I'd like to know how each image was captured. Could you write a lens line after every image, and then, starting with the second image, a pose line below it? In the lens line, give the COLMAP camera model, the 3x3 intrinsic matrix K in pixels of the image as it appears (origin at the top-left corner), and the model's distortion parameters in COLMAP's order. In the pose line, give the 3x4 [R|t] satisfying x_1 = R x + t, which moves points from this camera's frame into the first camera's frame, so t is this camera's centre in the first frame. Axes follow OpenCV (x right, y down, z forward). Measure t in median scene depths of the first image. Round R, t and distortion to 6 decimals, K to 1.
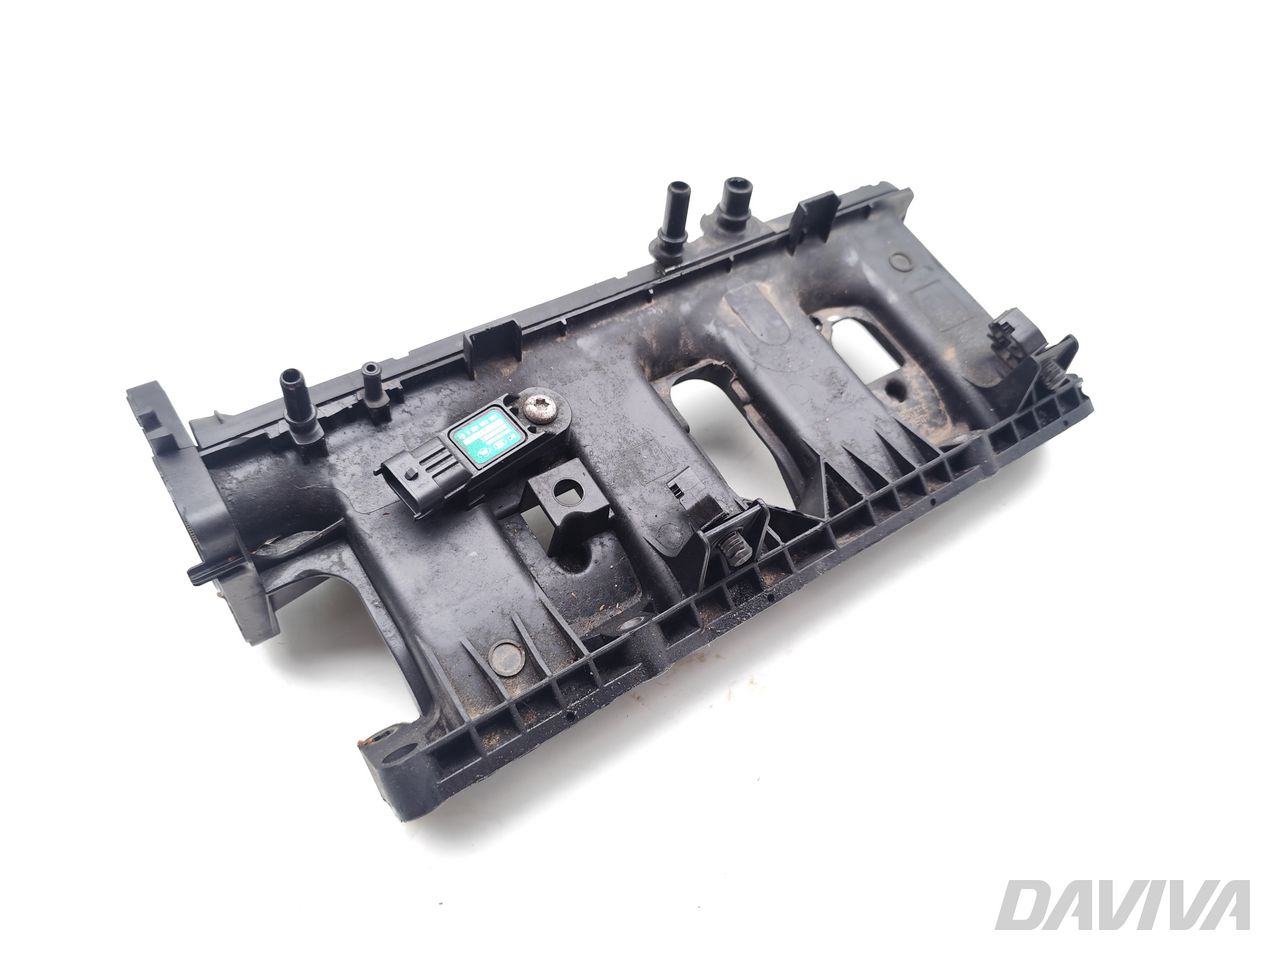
lens RADIAL K [[860.4, 0, 647.7], [0, 860.4, 479.5], [0, 0, 1]] dist [0.056537, -0.001683]
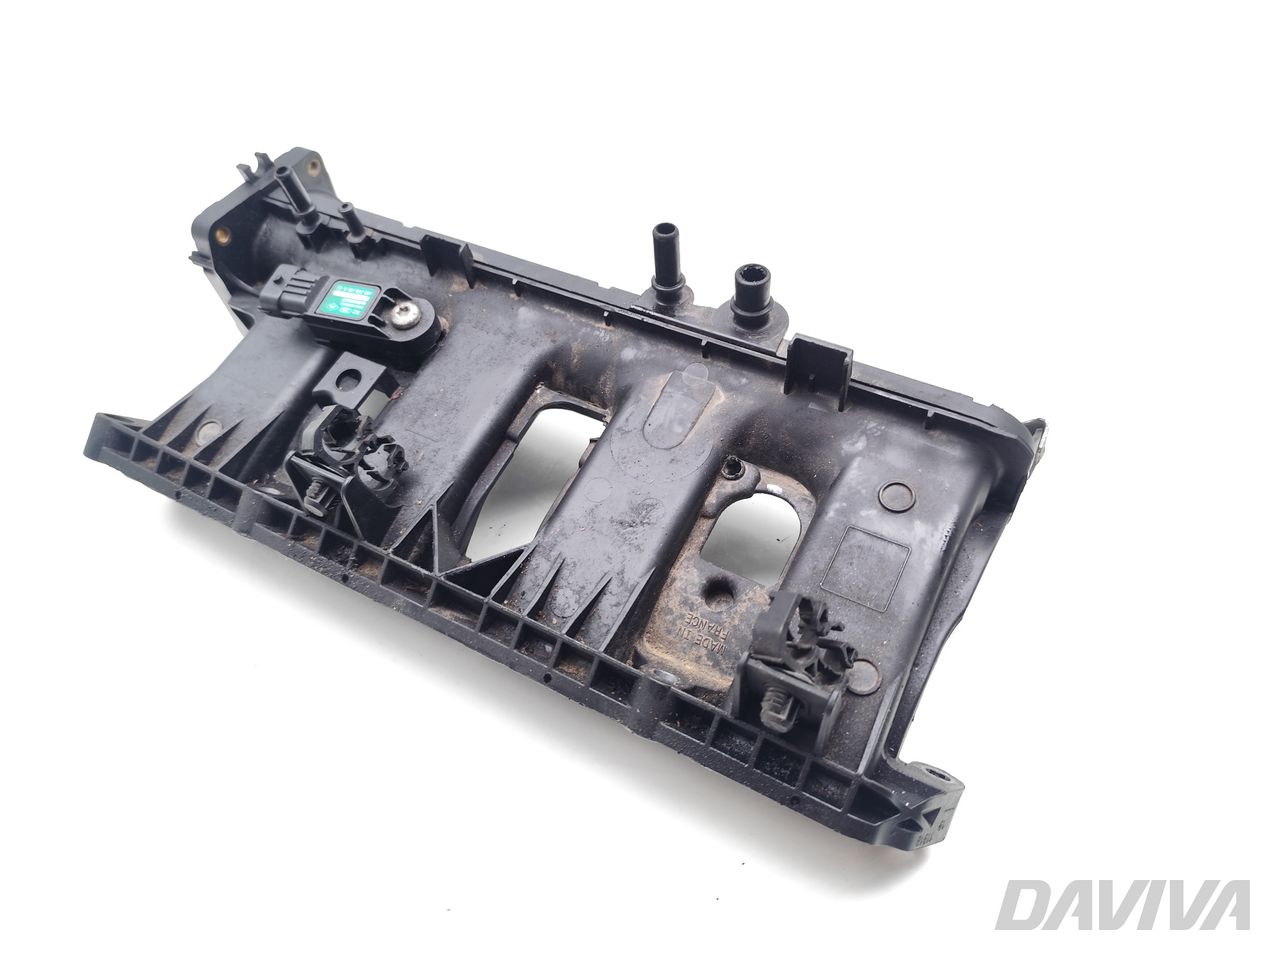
lens RADIAL K [[860.4, 0, 647.7], [0, 860.4, 479.5], [0, 0, 1]] dist [0.056537, -0.001683]
pose [[0.452070, 0.620342, -0.640943, 0.735364], [-0.639402, 0.726384, 0.252054, -0.351877], [0.621930, 0.295874, 0.725025, 0.401975]]
